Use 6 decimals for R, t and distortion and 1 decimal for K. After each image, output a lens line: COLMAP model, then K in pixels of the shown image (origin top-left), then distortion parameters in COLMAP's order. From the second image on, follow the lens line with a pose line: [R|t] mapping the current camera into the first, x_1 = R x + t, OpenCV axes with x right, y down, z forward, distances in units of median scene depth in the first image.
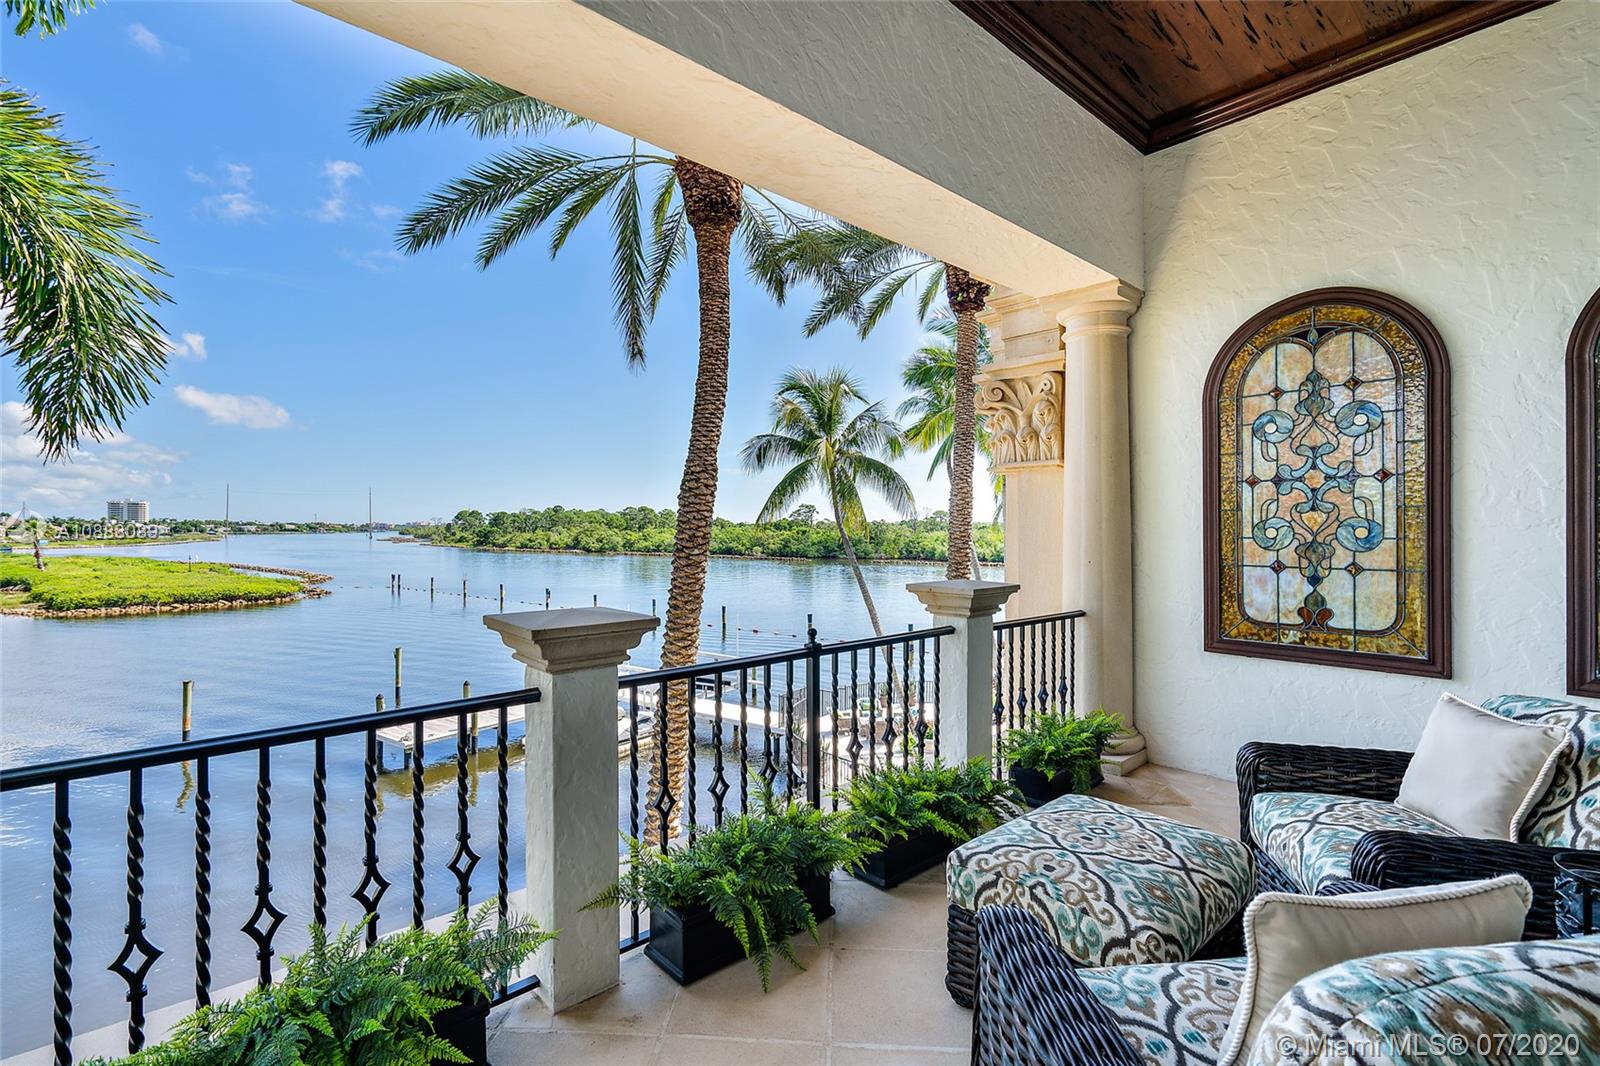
lens RADIAL K [[730.5, 0, 788.5], [0, 730.5, 530.8], [0, 0, 1]] dist [-0.012033, 0.003740]
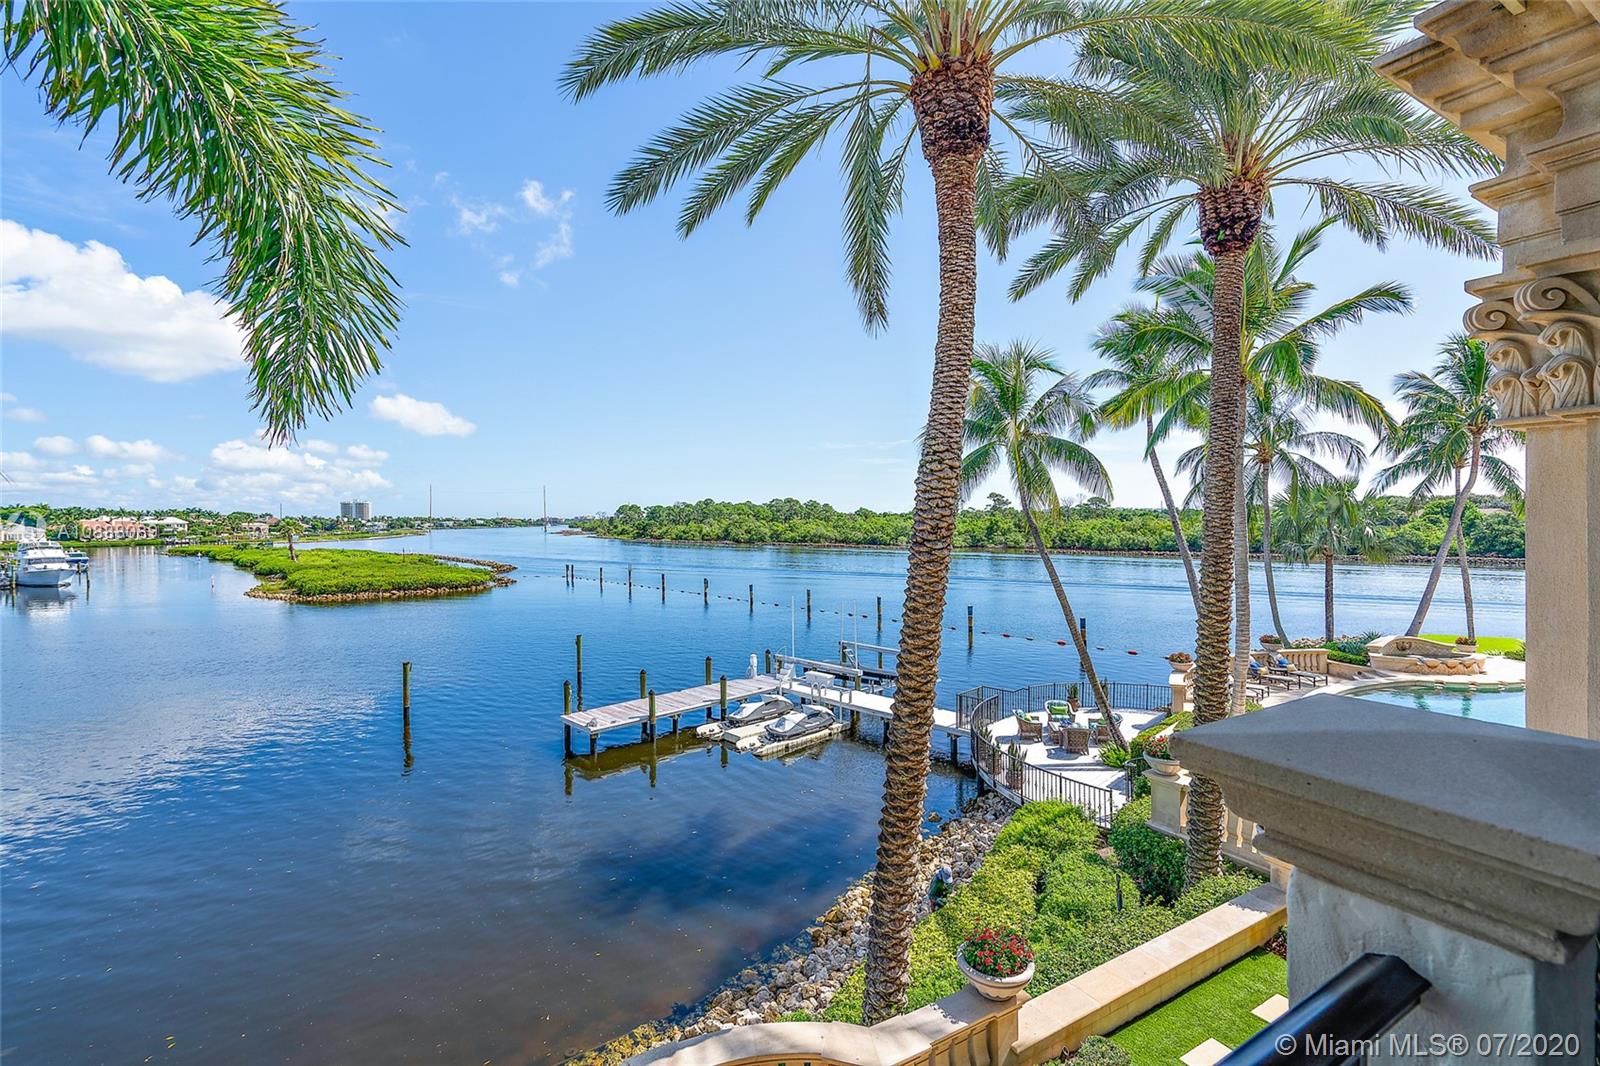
lens RADIAL K [[730.5, 0, 790.3], [0, 730.5, 532.1], [0, 0, 1]] dist [-0.012033, 0.003740]
pose [[0.979808, -0.009929, -0.199696, -0.127294], [0.013048, 0.999812, 0.014310, -0.001614], [0.199517, -0.016627, 0.979753, 0.136006]]
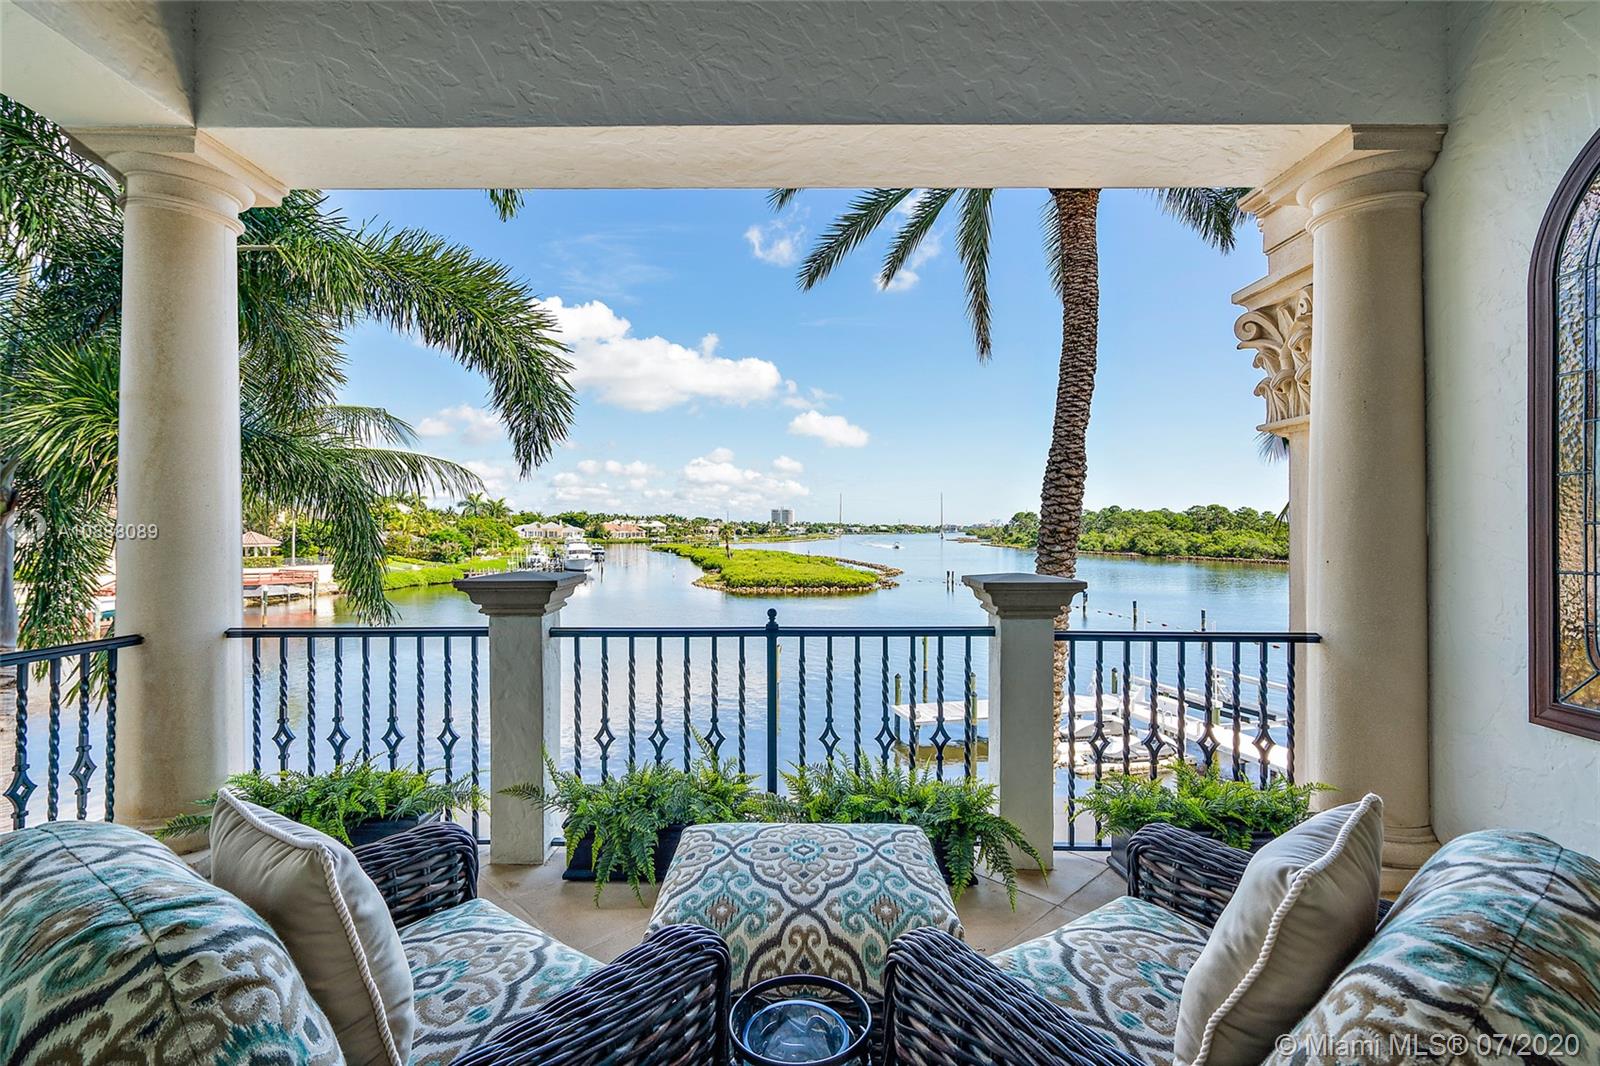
lens RADIAL K [[730.5, 0, 767.8], [0, 730.5, 533.3], [0, 0, 1]] dist [-0.012033, 0.003740]
pose [[0.737775, 0.005097, -0.675027, 0.224802], [-0.003751, 0.999987, 0.003451, 0.007585], [0.675036, -0.000014, 0.737785, 0.076195]]
